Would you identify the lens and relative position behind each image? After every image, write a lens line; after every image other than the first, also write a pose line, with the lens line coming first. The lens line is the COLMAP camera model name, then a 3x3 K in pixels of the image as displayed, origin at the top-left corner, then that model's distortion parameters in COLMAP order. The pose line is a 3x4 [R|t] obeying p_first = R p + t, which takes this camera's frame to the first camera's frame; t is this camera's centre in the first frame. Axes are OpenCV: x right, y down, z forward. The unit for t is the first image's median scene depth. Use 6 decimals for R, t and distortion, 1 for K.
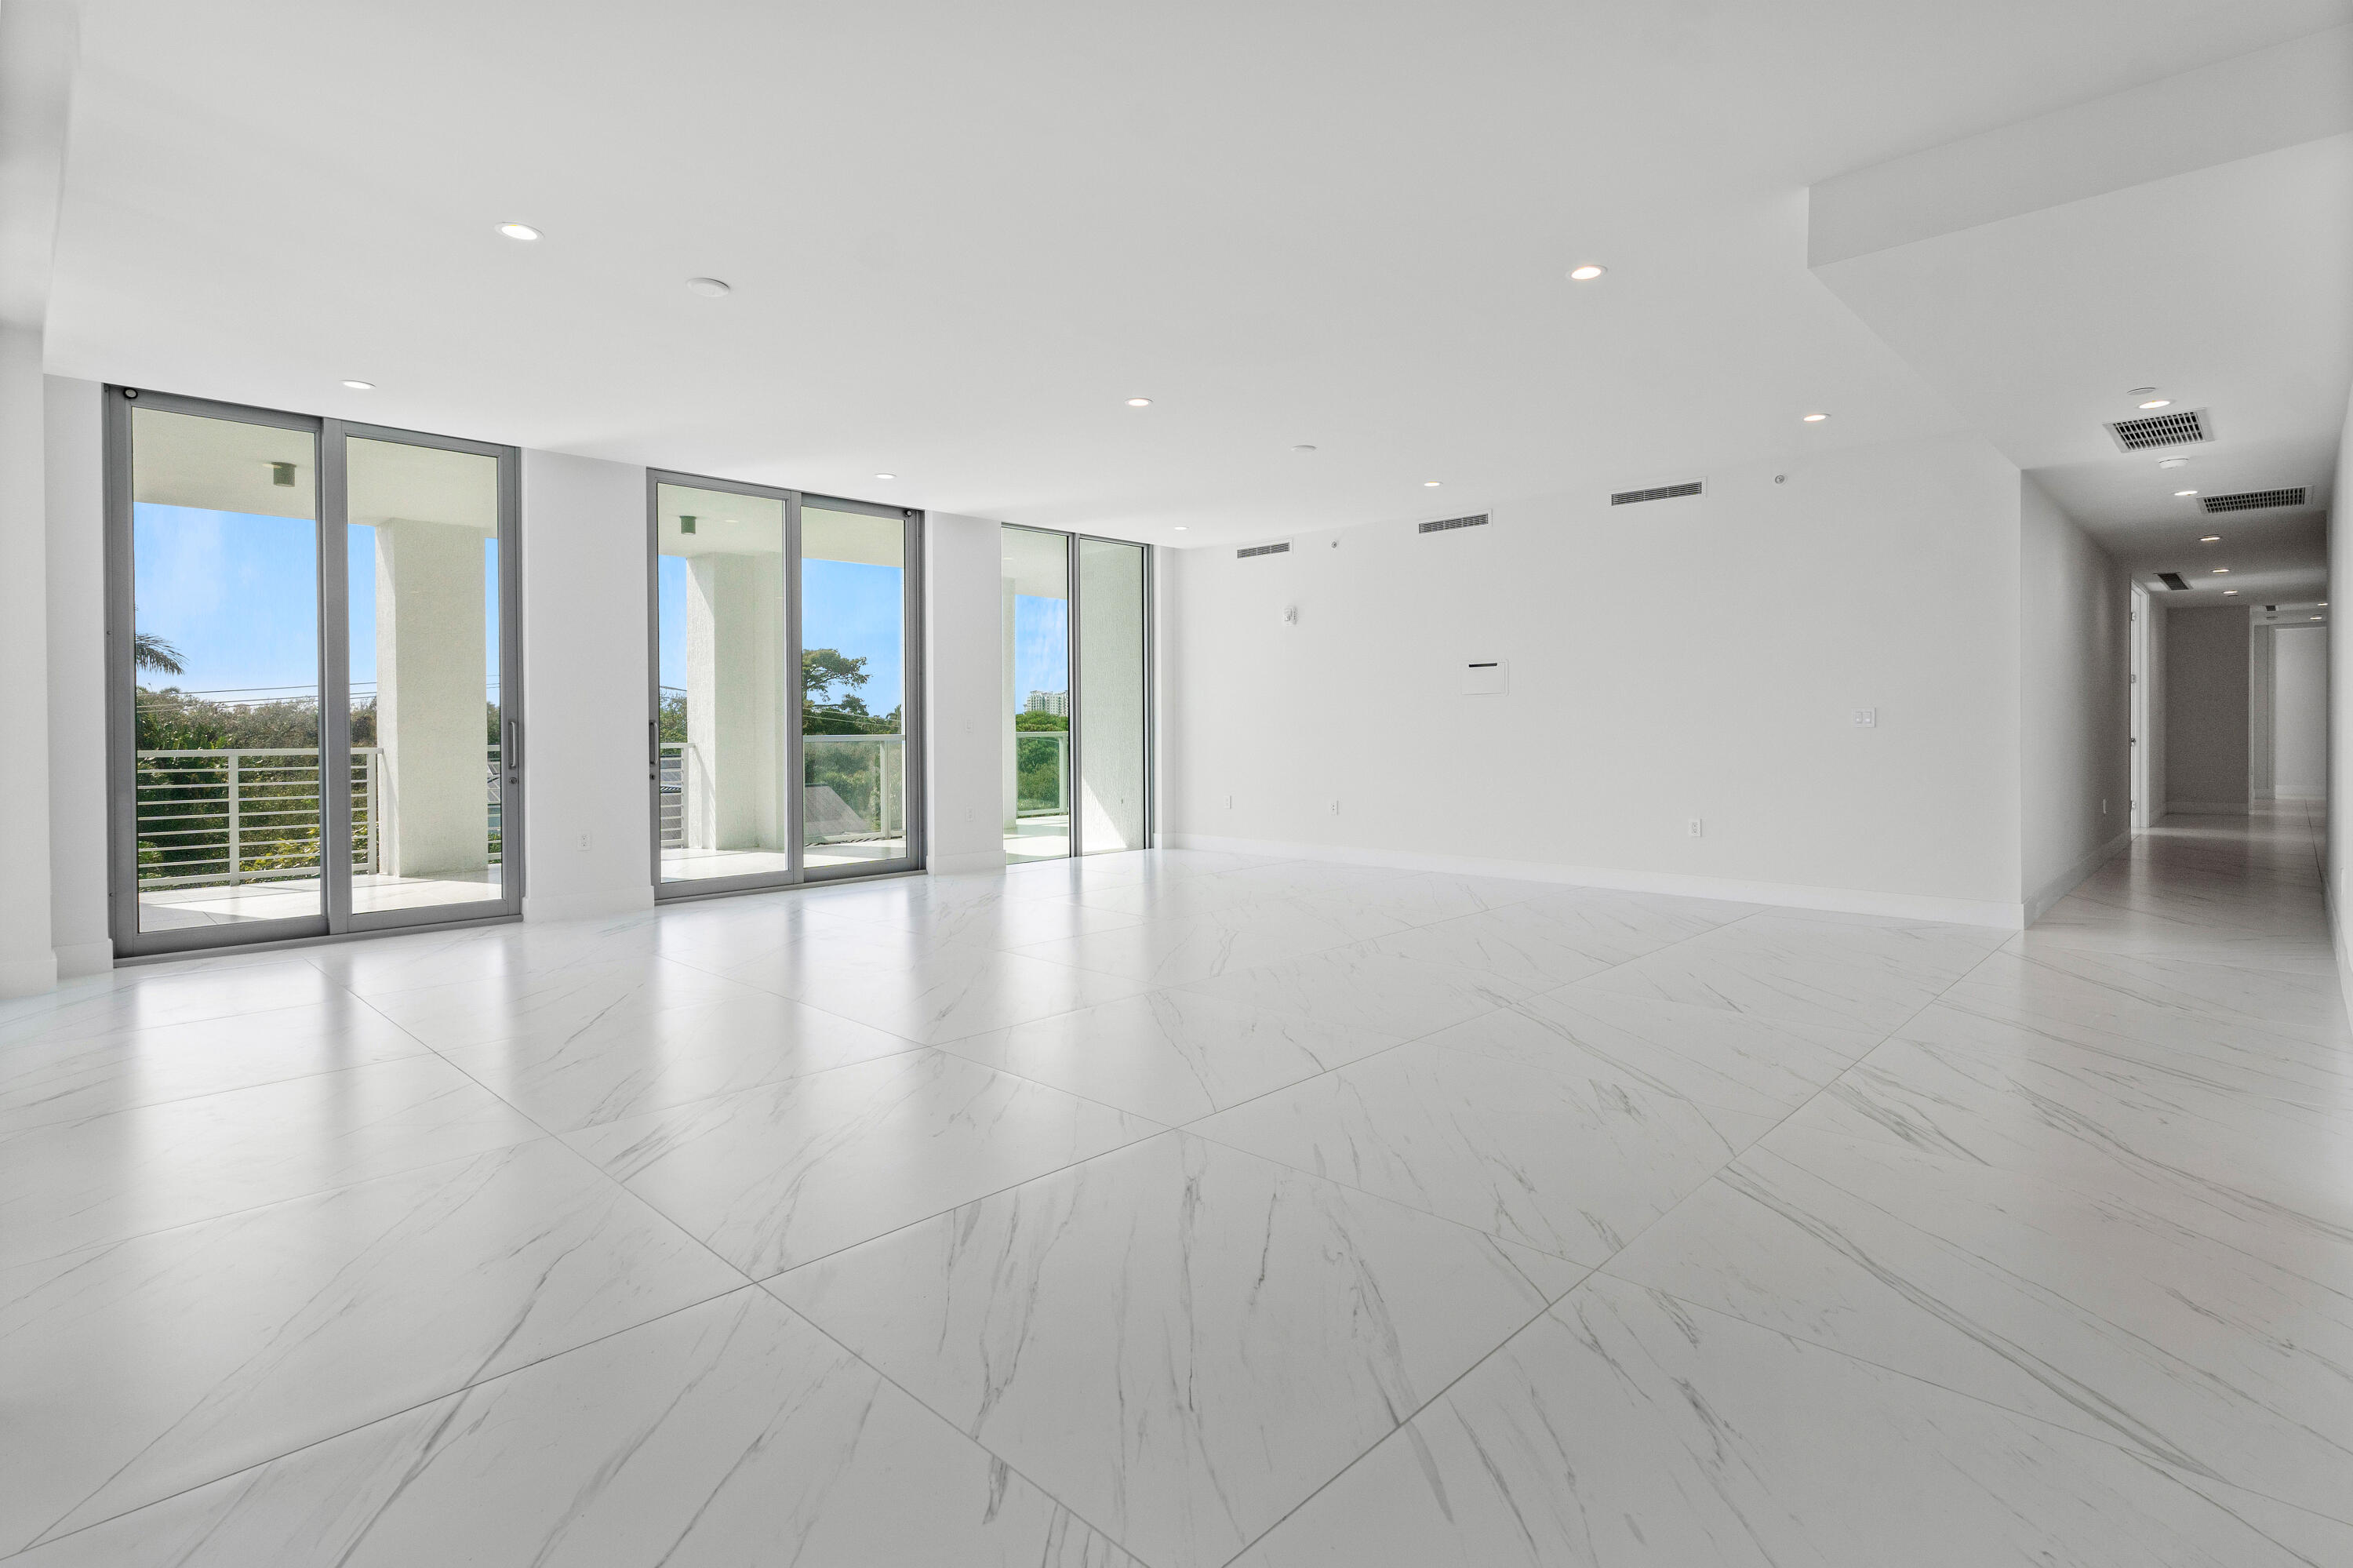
lens RADIAL K [[1128.9, 0, 1177.4], [0, 1128.9, 749.1], [0, 0, 1]] dist [-0.000314, -0.000137]
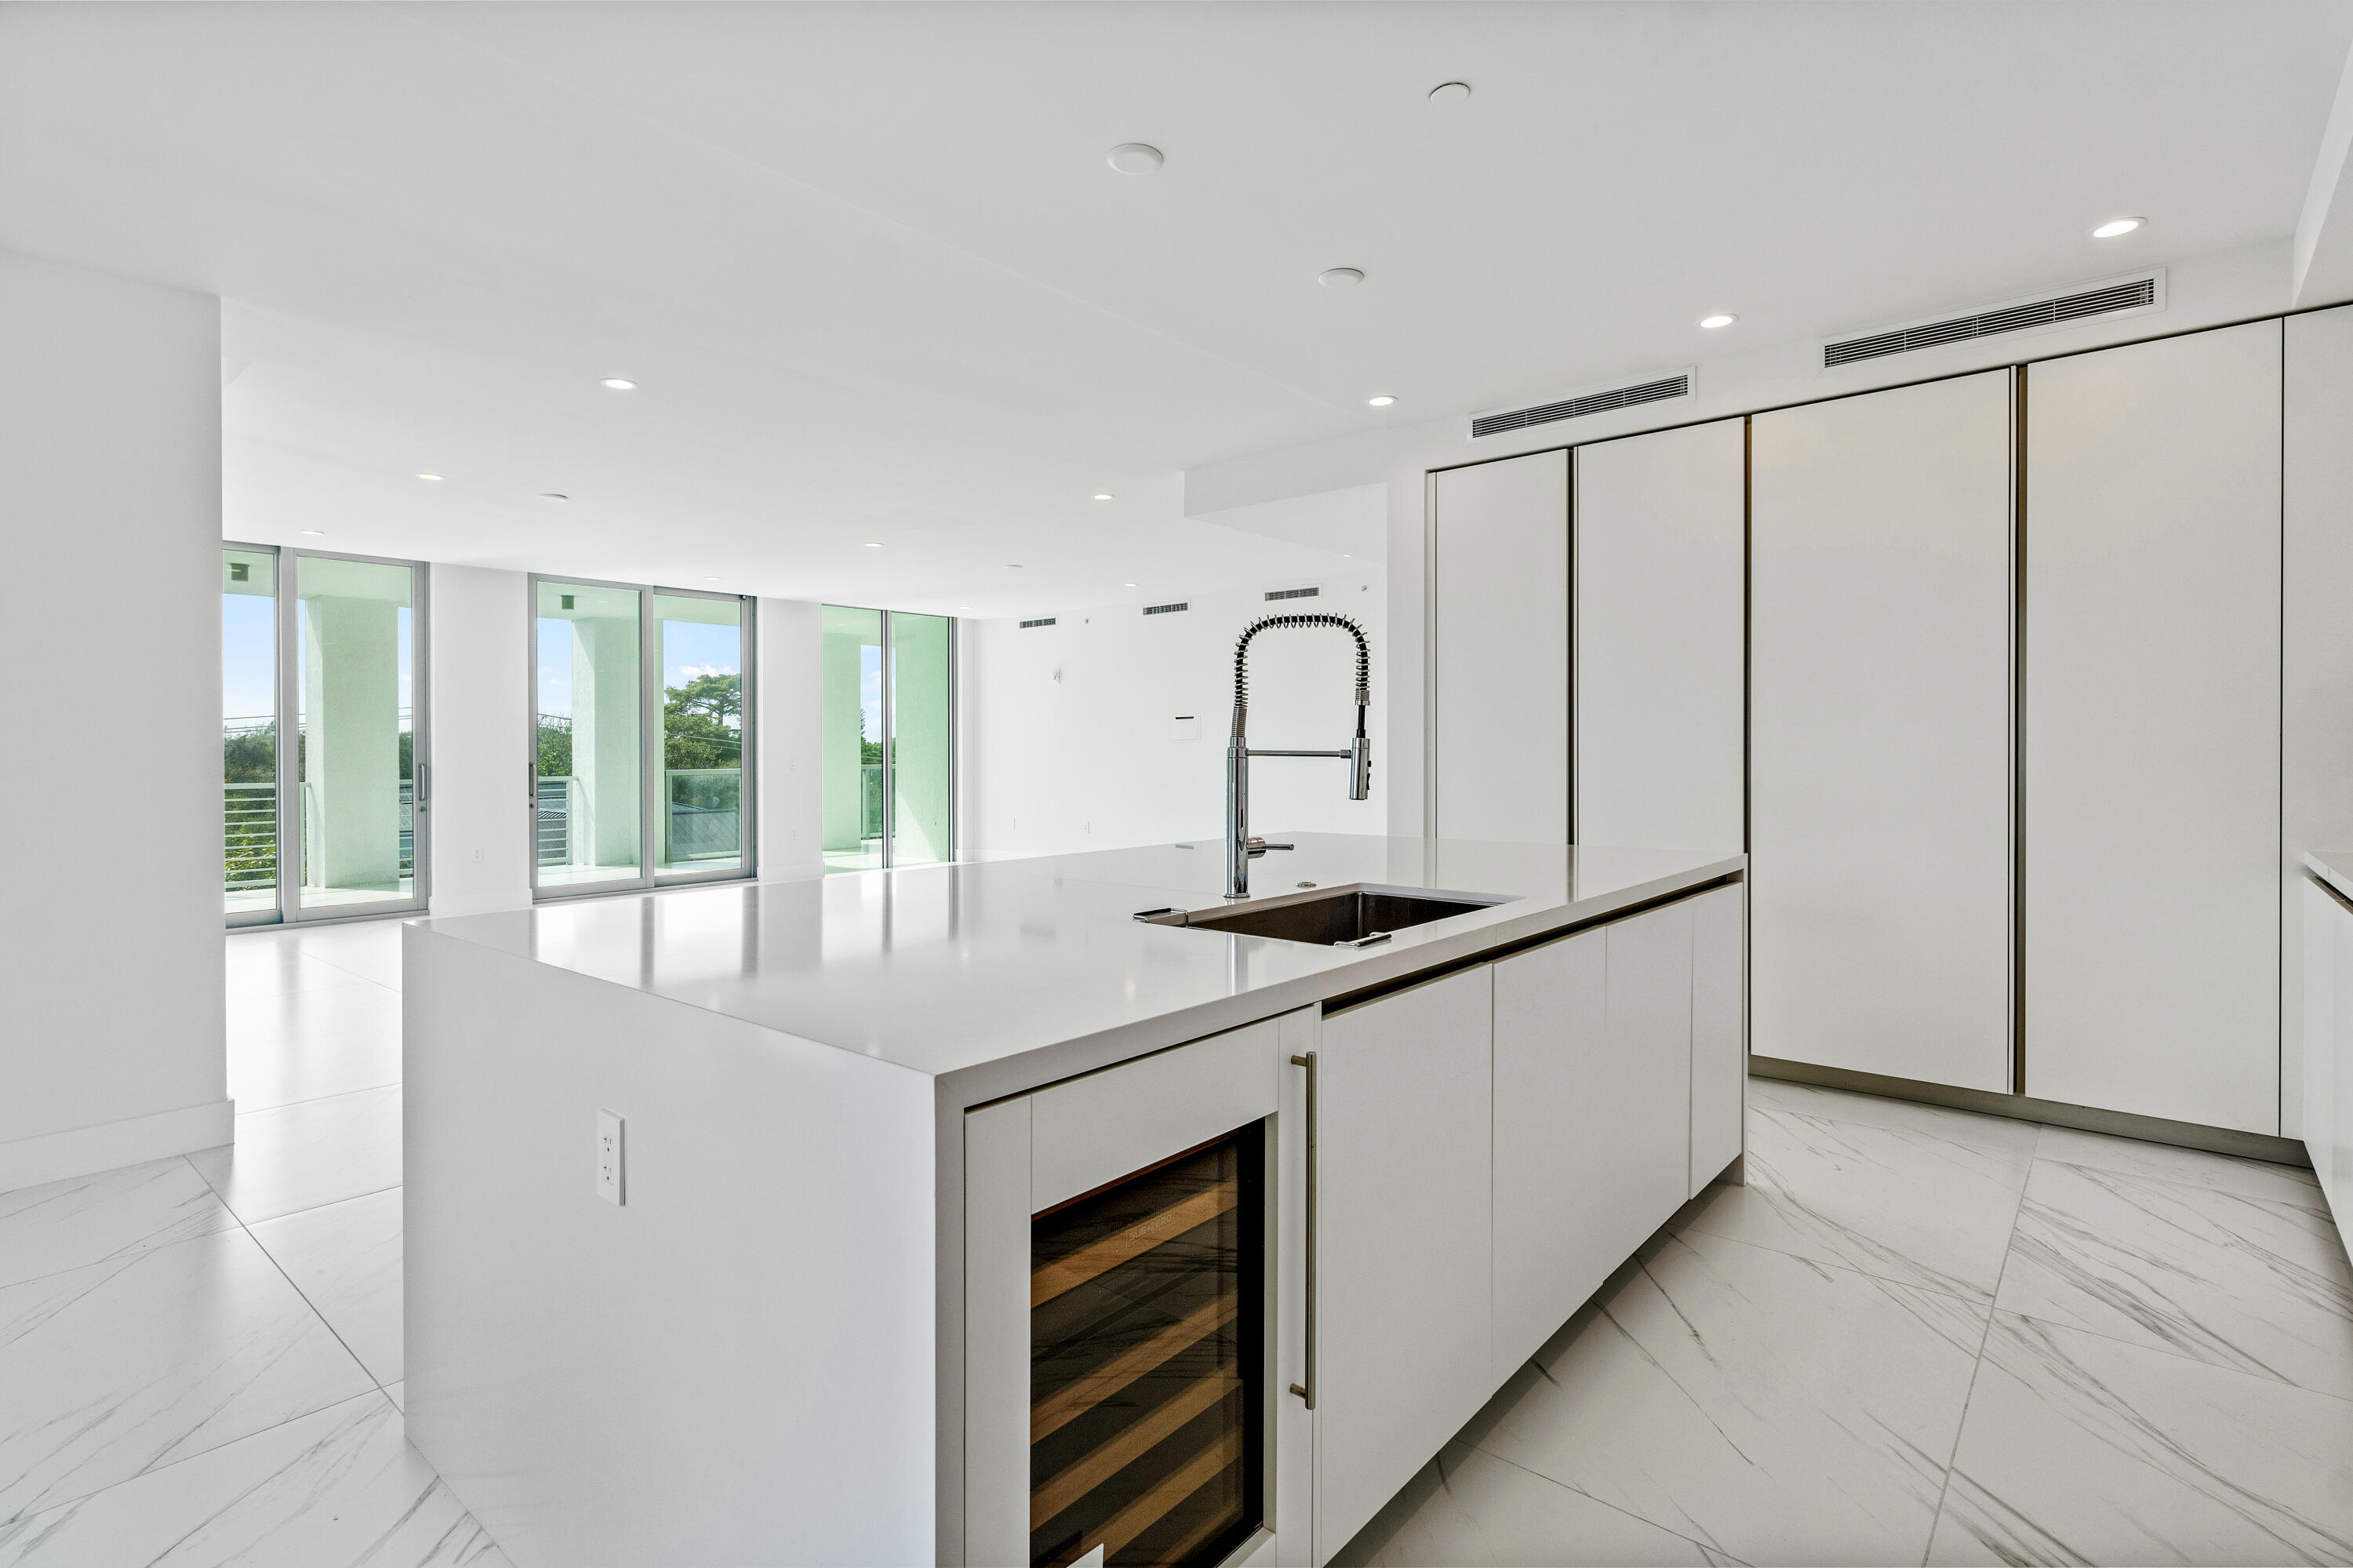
lens RADIAL K [[1147.1, 0, 1171.4], [0, 1147.1, 759.7], [0, 0, 1]] dist [-0.000114, -0.000079]
pose [[0.998785, -0.001761, 0.049245, 0.160414], [0.002303, 0.999937, -0.010948, -0.009690], [-0.049222, 0.011048, 0.998727, -0.278733]]
